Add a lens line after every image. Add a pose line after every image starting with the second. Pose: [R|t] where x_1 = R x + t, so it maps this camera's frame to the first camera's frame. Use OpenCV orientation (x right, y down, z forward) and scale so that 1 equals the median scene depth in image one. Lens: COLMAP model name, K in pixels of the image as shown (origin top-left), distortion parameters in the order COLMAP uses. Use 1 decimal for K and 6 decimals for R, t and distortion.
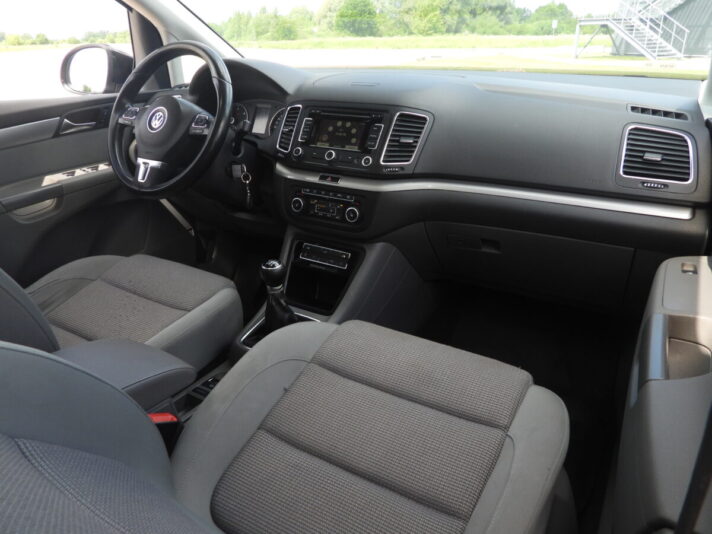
lens RADIAL K [[511.2, 0, 356.3], [0, 511.2, 266.5], [0, 0, 1]] dist [-0.009172, 0.003475]
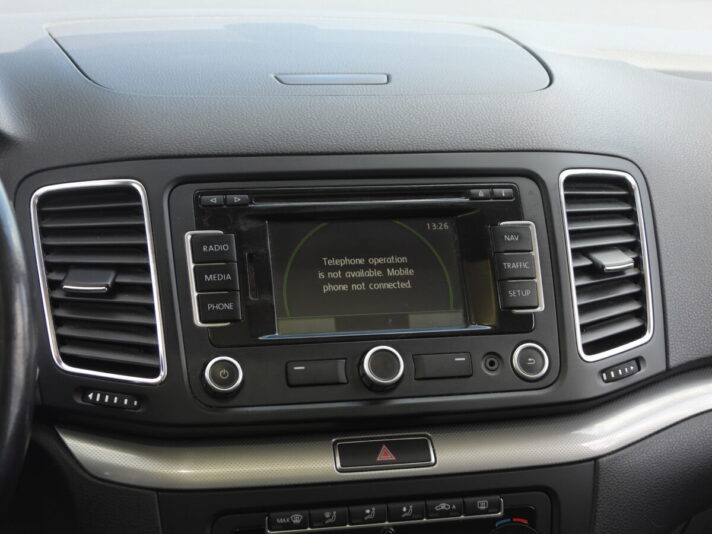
lens RADIAL K [[1430.8, 0, 352.9], [0, 1430.8, 265.8], [0, 0, 1]] dist [-0.045857, 0.000000]
pose [[0.712203, -0.169681, 0.681158, -0.533323], [0.249792, 0.968093, -0.020018, -0.252128], [-0.656027, 0.184405, 0.731863, 0.473896]]
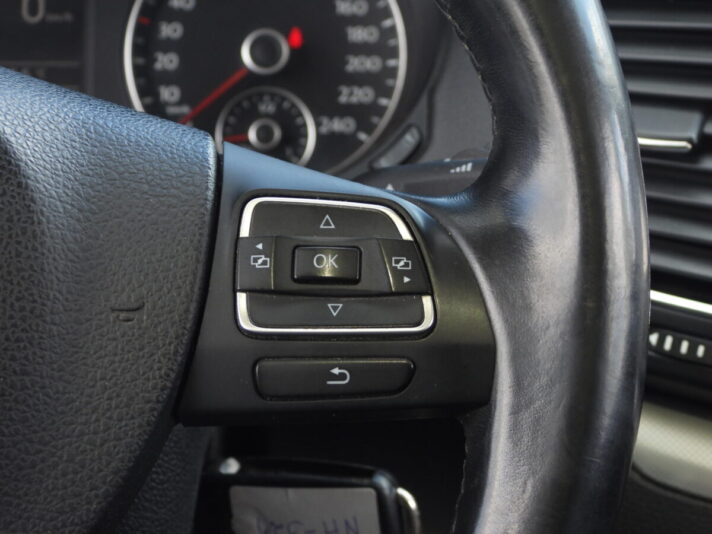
lens RADIAL K [[1847.6, 0, 355.3], [0, 1847.6, 267.9], [0, 0, 1]] dist [-0.237407, 0.000000]
pose [[0.845897, -0.203899, 0.492832, -0.471504], [0.194733, 0.978318, 0.070519, -0.306023], [-0.496525, 0.036318, 0.867262, 0.685219]]
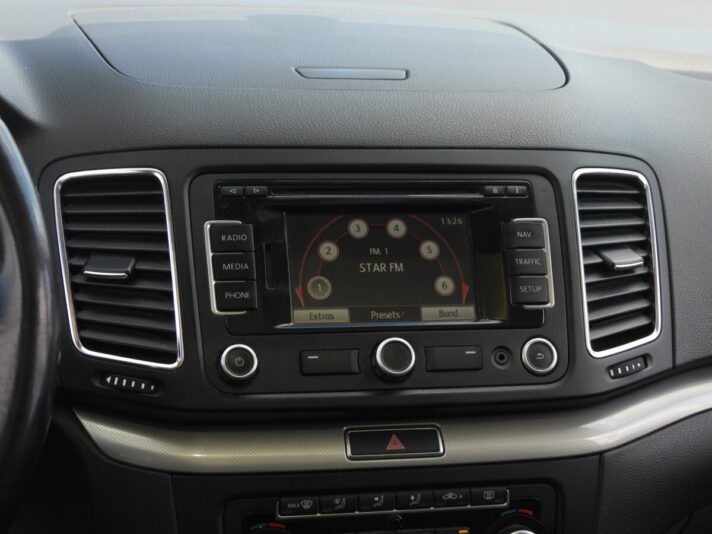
lens RADIAL K [[1430.8, 0, 353.1], [0, 1430.8, 265.2], [0, 0, 1]] dist [-0.045857, 0.000000]
pose [[0.721770, -0.160283, 0.673318, -0.543792], [0.225714, 0.974142, -0.010062, -0.257425], [-0.654294, 0.159240, 0.739285, 0.462991]]
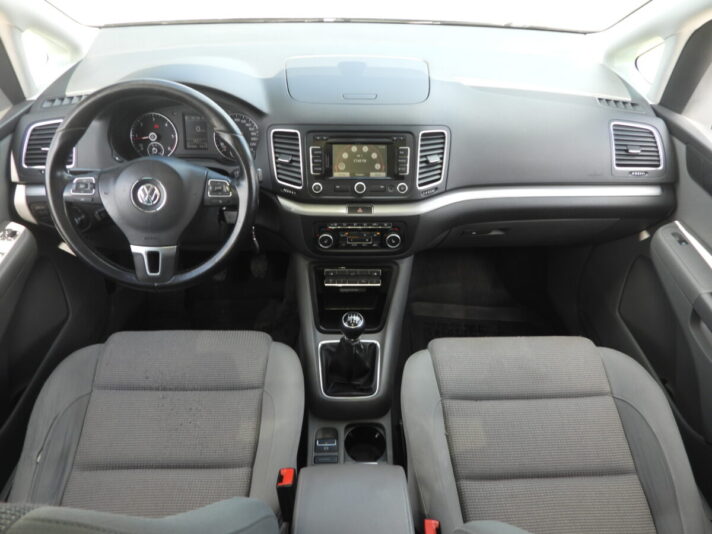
lens RADIAL K [[511.2, 0, 355.0], [0, 511.2, 269.6], [0, 0, 1]] dist [-0.009172, 0.003475]
pose [[0.840919, -0.333911, 0.425863, -0.511459], [0.196507, 0.921640, 0.334611, -0.393770], [-0.504223, -0.197696, 0.840640, 0.169327]]
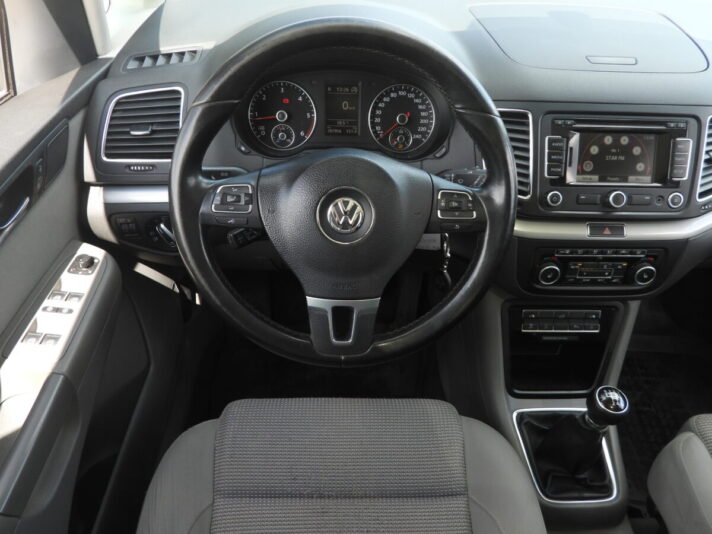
lens RADIAL K [[511.2, 0, 357.0], [0, 511.2, 269.5], [0, 0, 1]] dist [-0.009172, 0.003475]
pose [[0.836458, -0.341869, 0.428327, -0.618085], [0.181276, 0.910175, 0.372452, -0.428482], [-0.517182, -0.233895, 0.823296, 0.617229]]
